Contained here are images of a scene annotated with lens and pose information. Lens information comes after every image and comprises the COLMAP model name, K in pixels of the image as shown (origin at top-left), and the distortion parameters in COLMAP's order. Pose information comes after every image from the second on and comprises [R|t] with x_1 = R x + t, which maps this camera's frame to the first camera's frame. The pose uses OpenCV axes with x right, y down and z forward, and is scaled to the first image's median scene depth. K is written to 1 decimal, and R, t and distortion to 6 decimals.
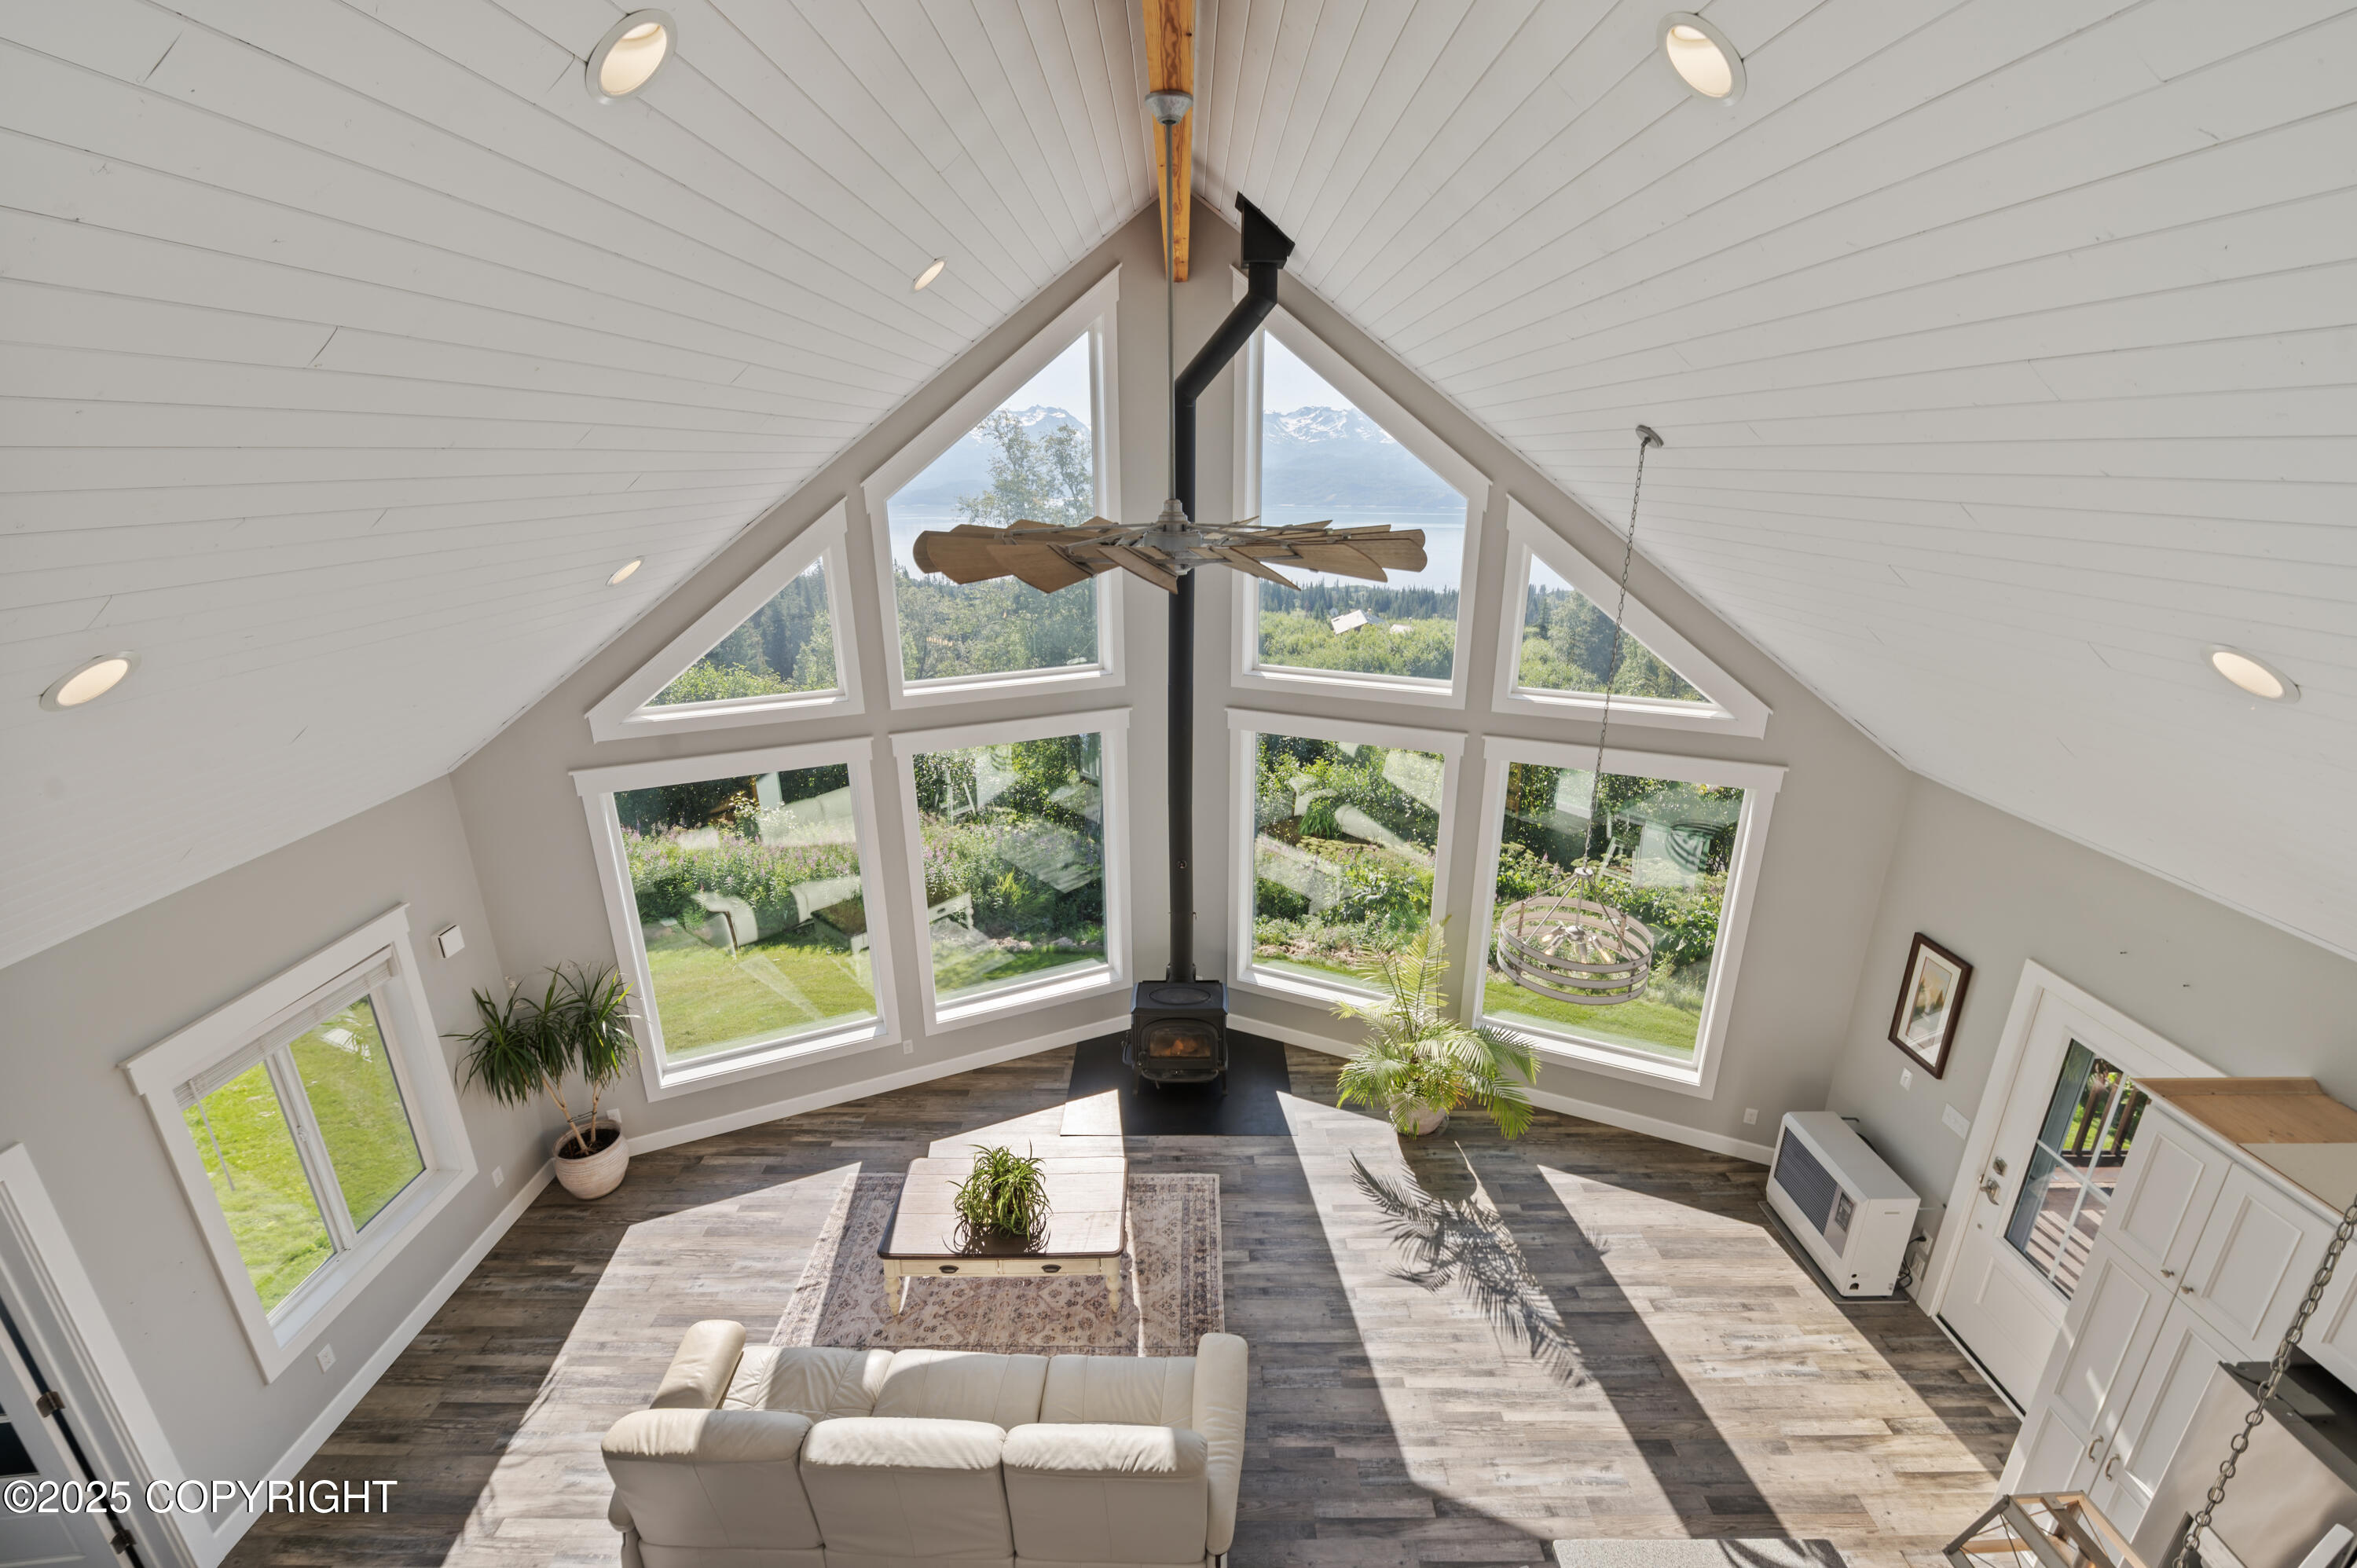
lens RADIAL K [[946.4, 0, 1179.1], [0, 946.4, 783.9], [0, 0, 1]] dist [-0.006793, -0.000824]
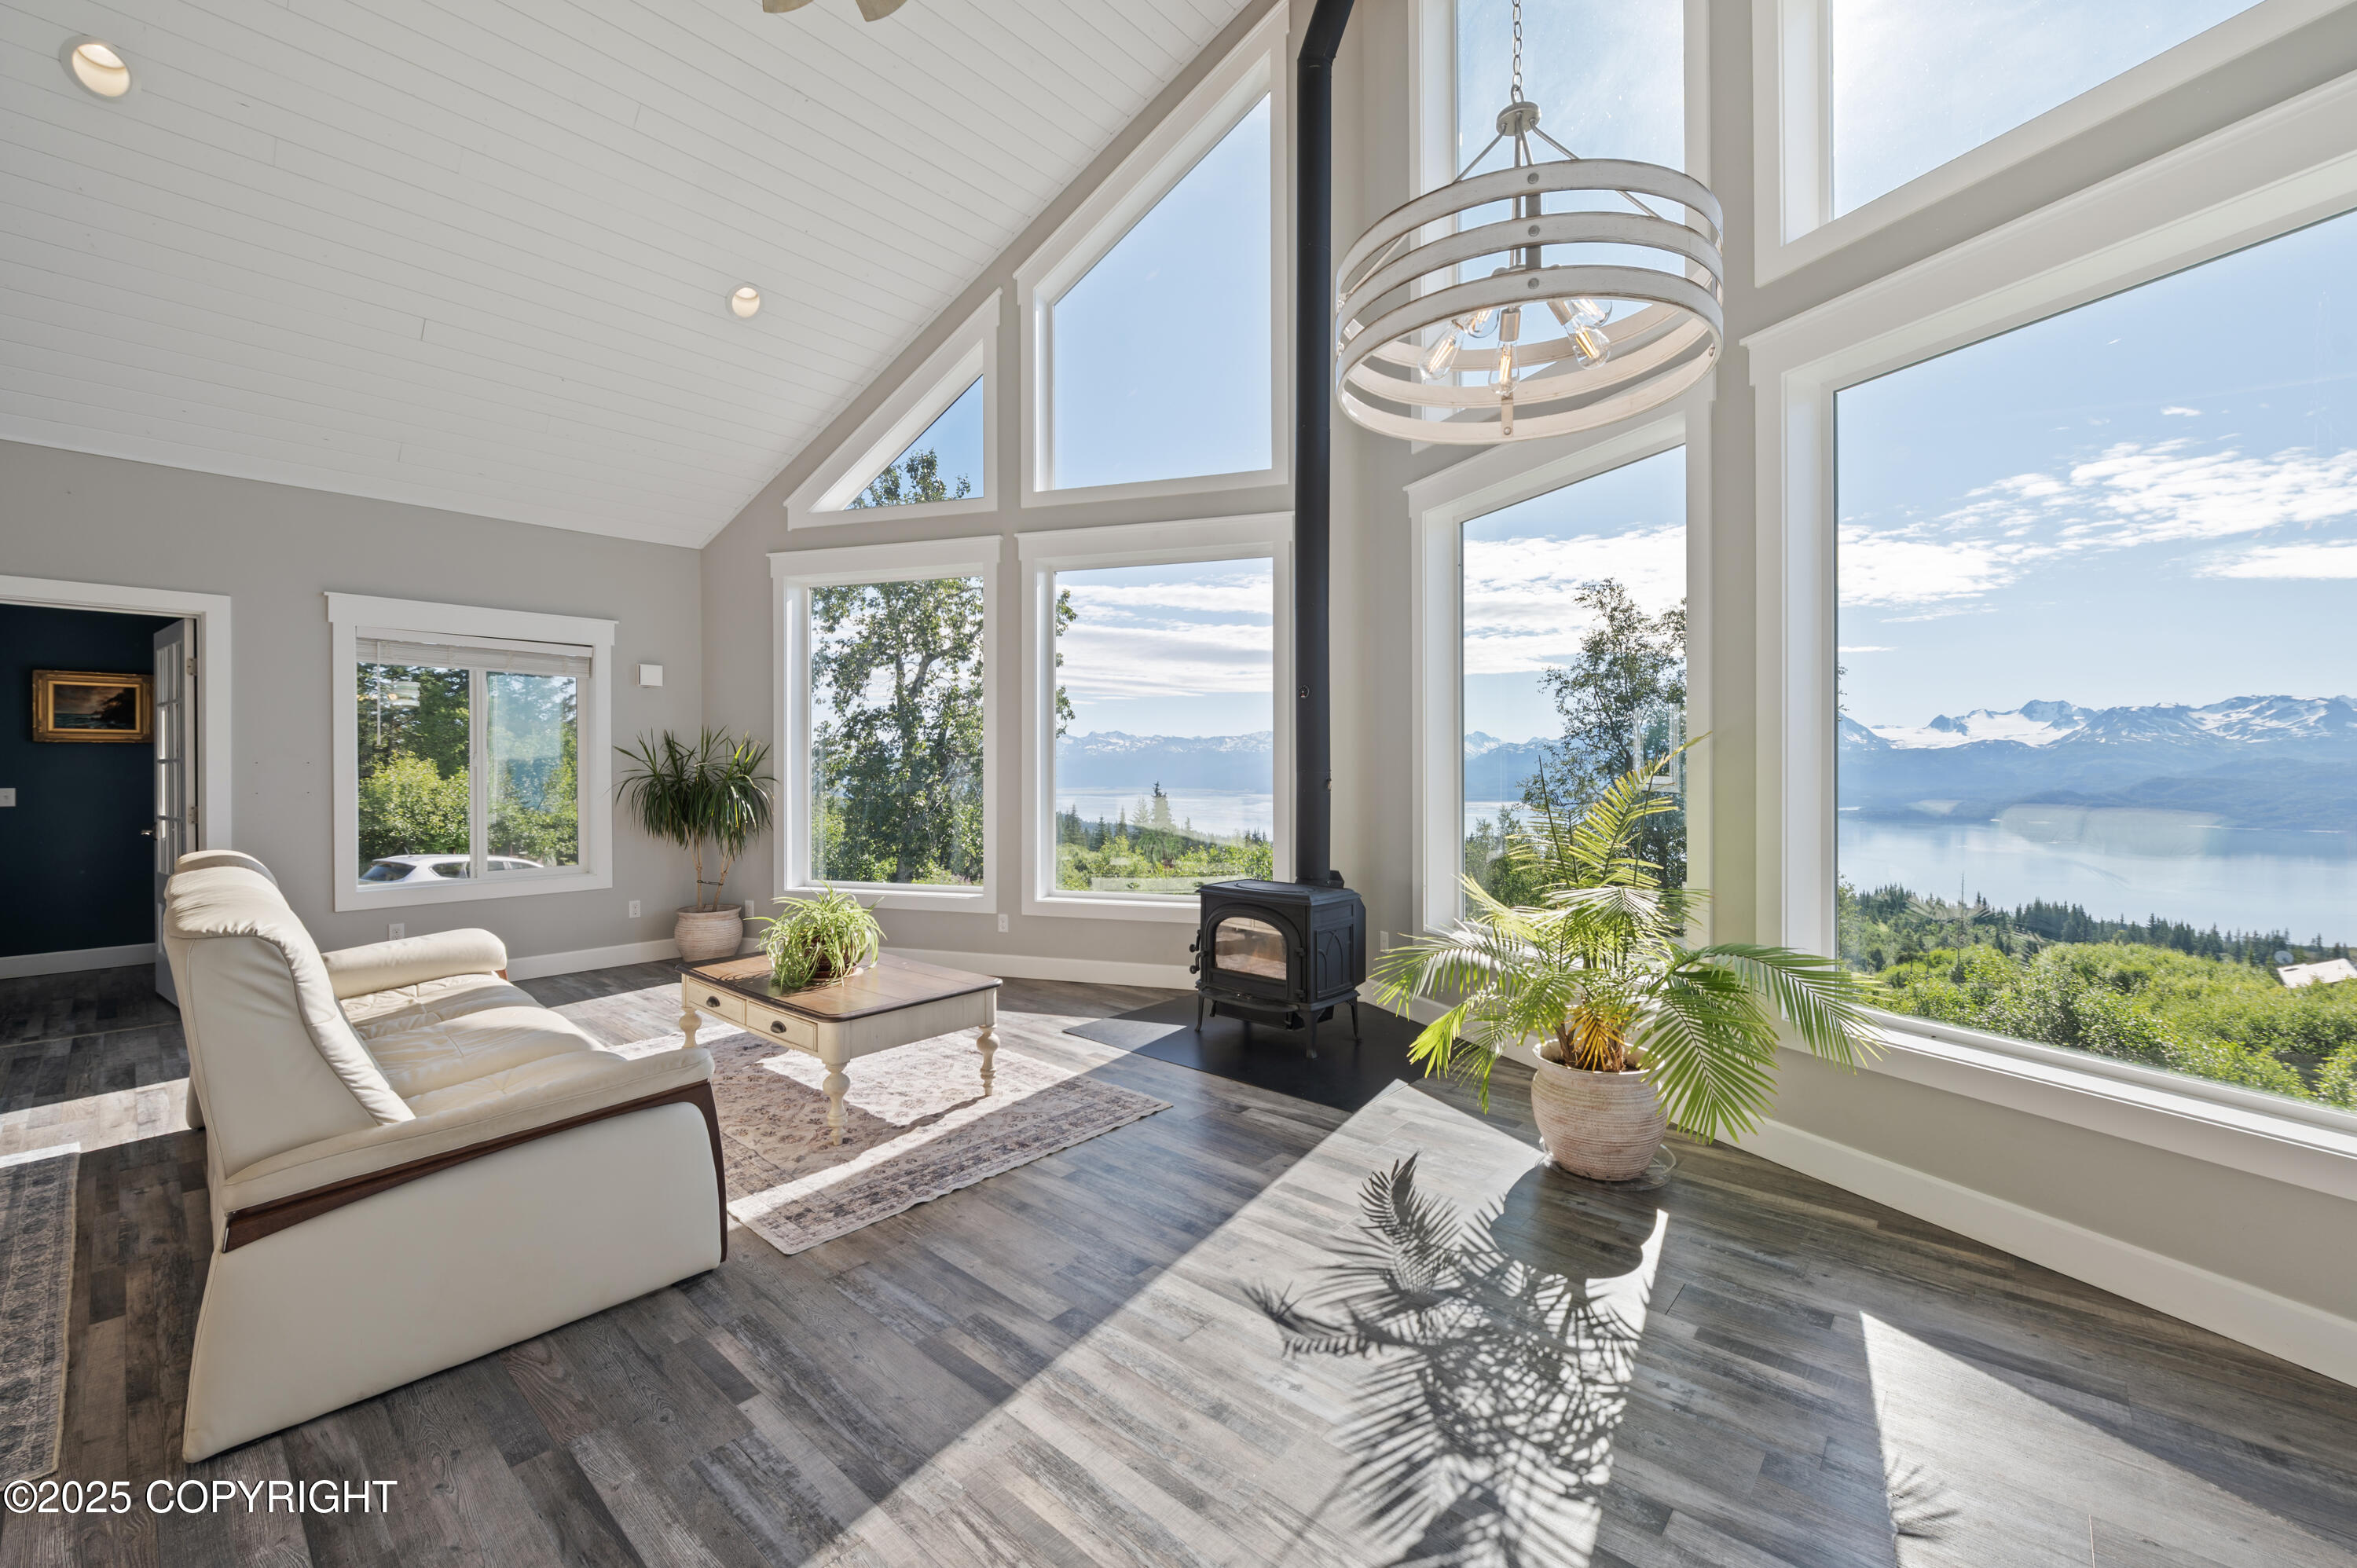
lens RADIAL K [[946.4, 0, 1171.6], [0, 946.4, 767.4], [0, 0, 1]] dist [-0.006793, -0.000824]
pose [[0.749656, 0.008793, -0.661769, 0.483536], [-0.217190, 0.947805, -0.233441, 0.398492], [0.625175, 0.318730, 0.712437, 0.583079]]
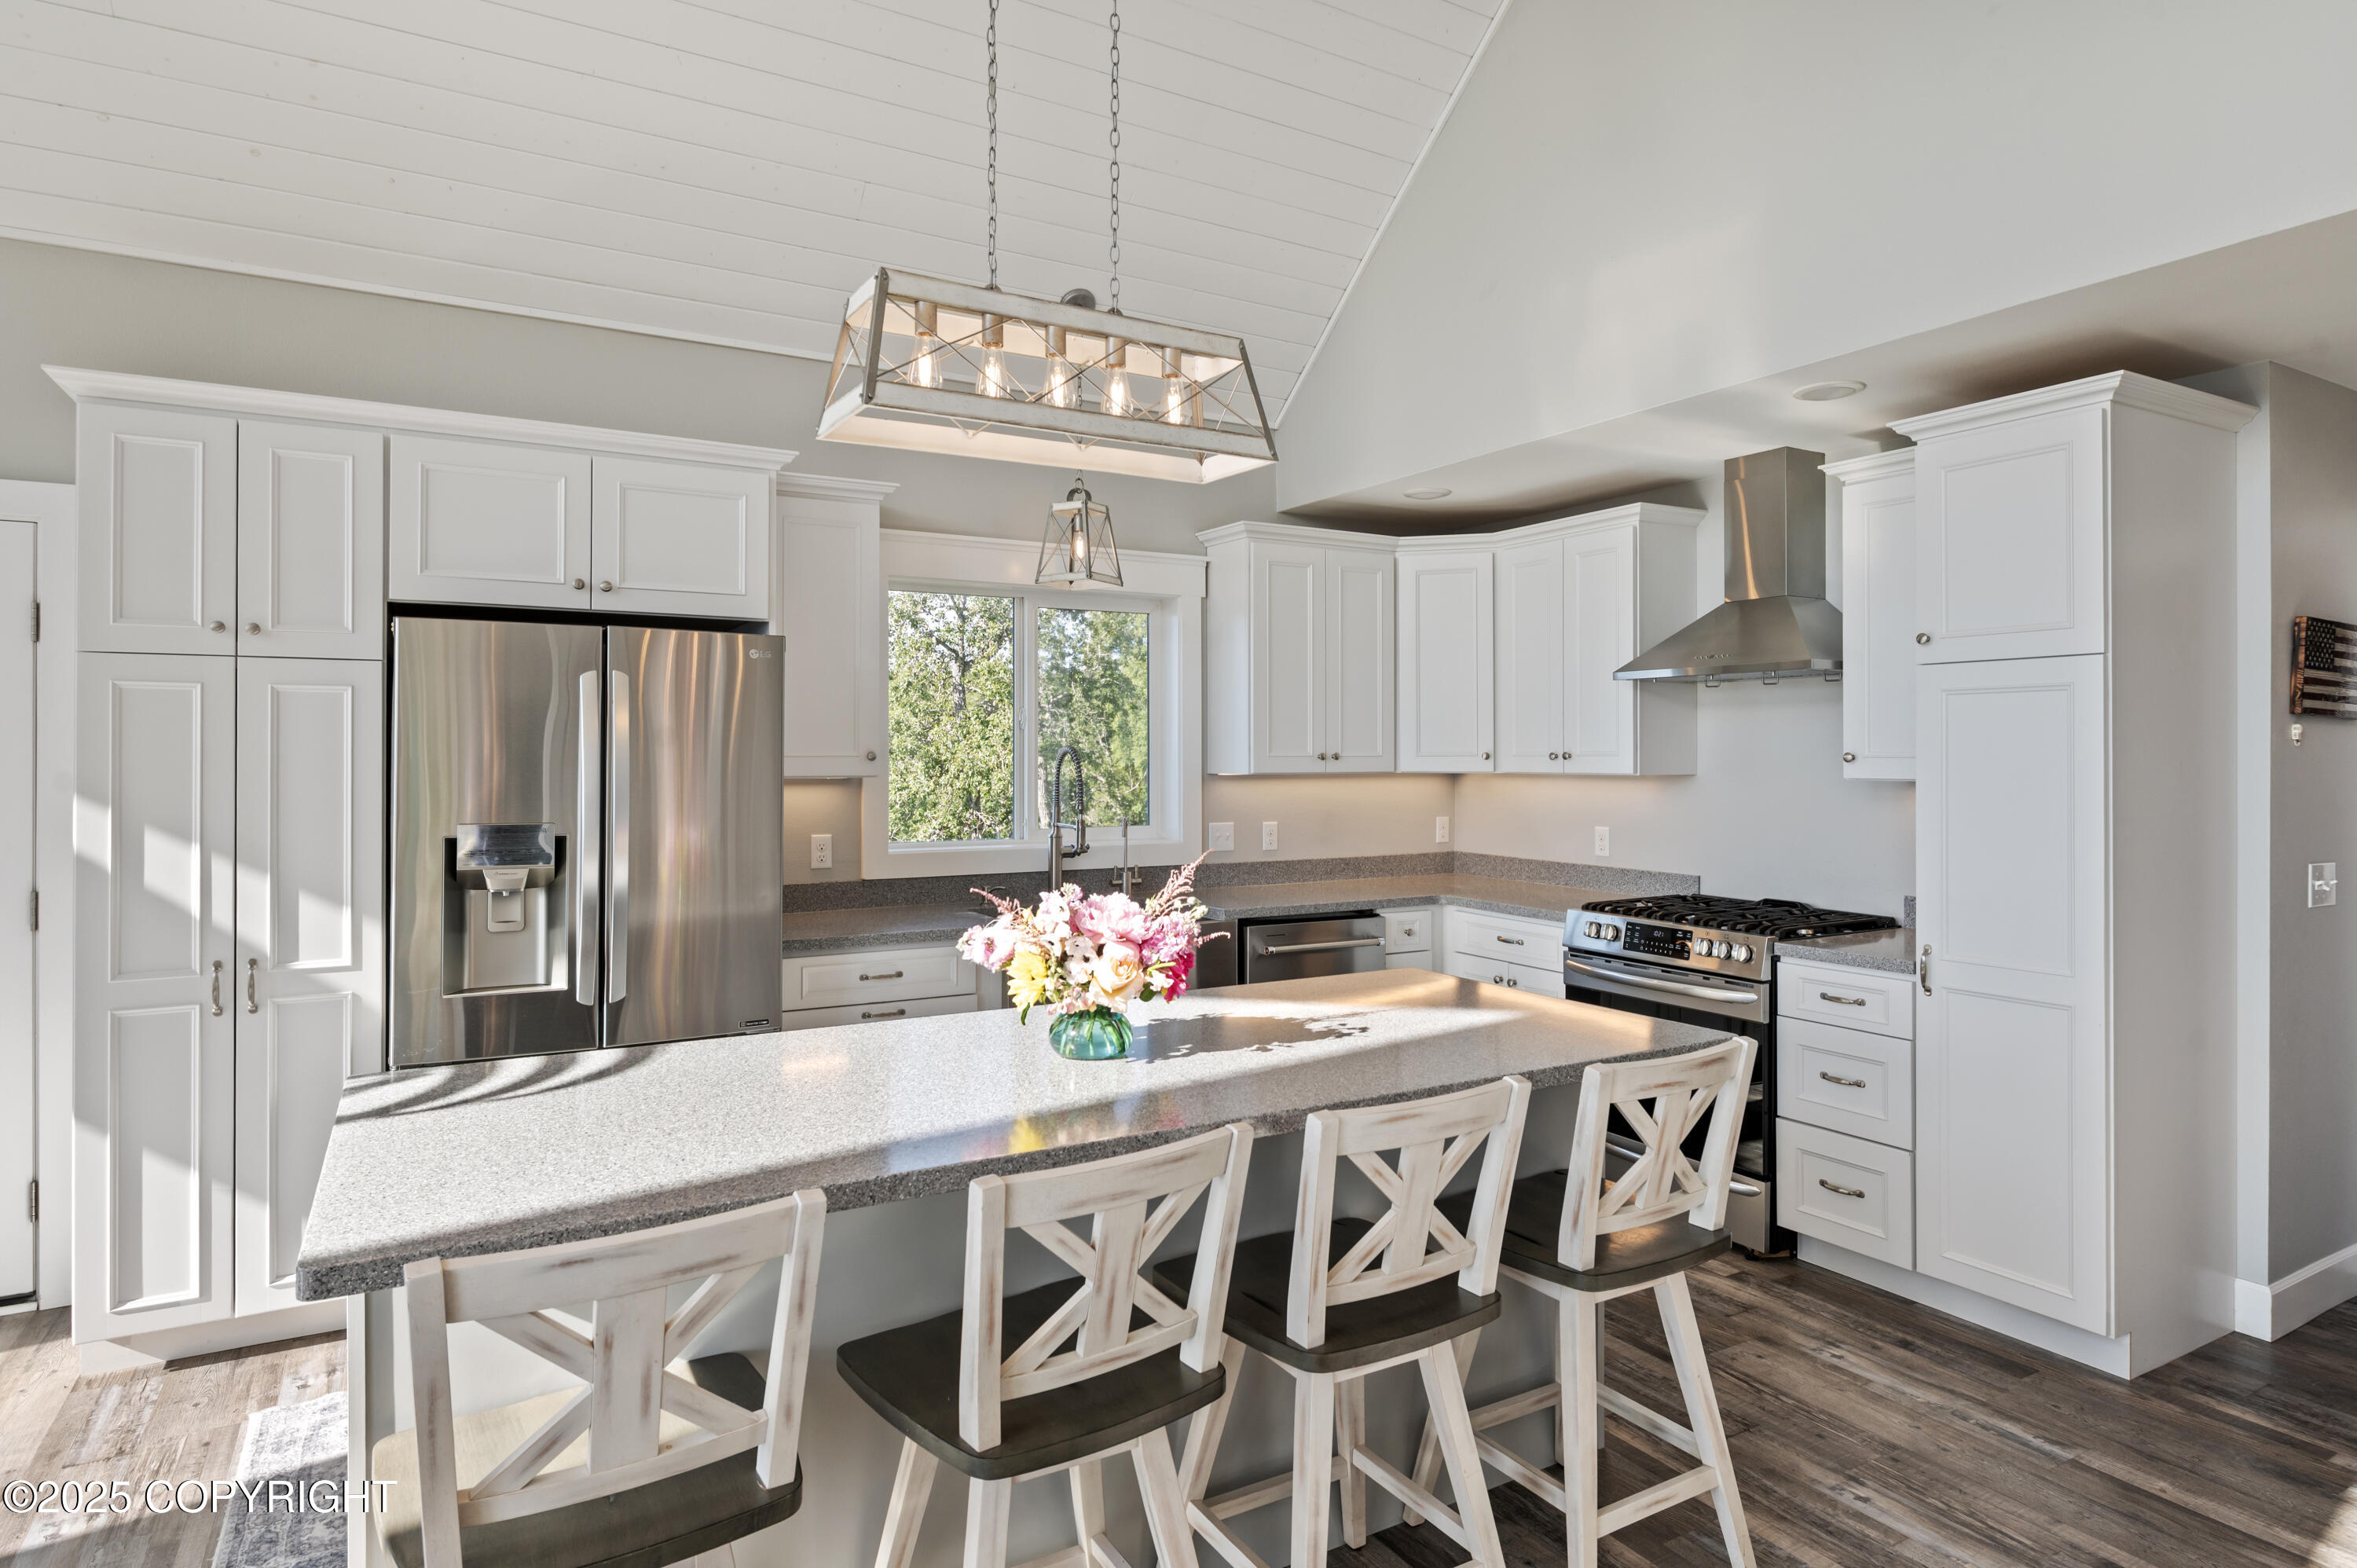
lens RADIAL K [[1301.8, 0, 1173.9], [0, 1301.8, 757.8], [0, 0, 1]] dist [-0.002133, -0.001992]
pose [[-0.500451, 0.008477, 0.865724, -0.057336], [0.282180, 0.946945, 0.153848, 0.390478], [-0.818489, 0.321283, -0.476291, 0.539522]]
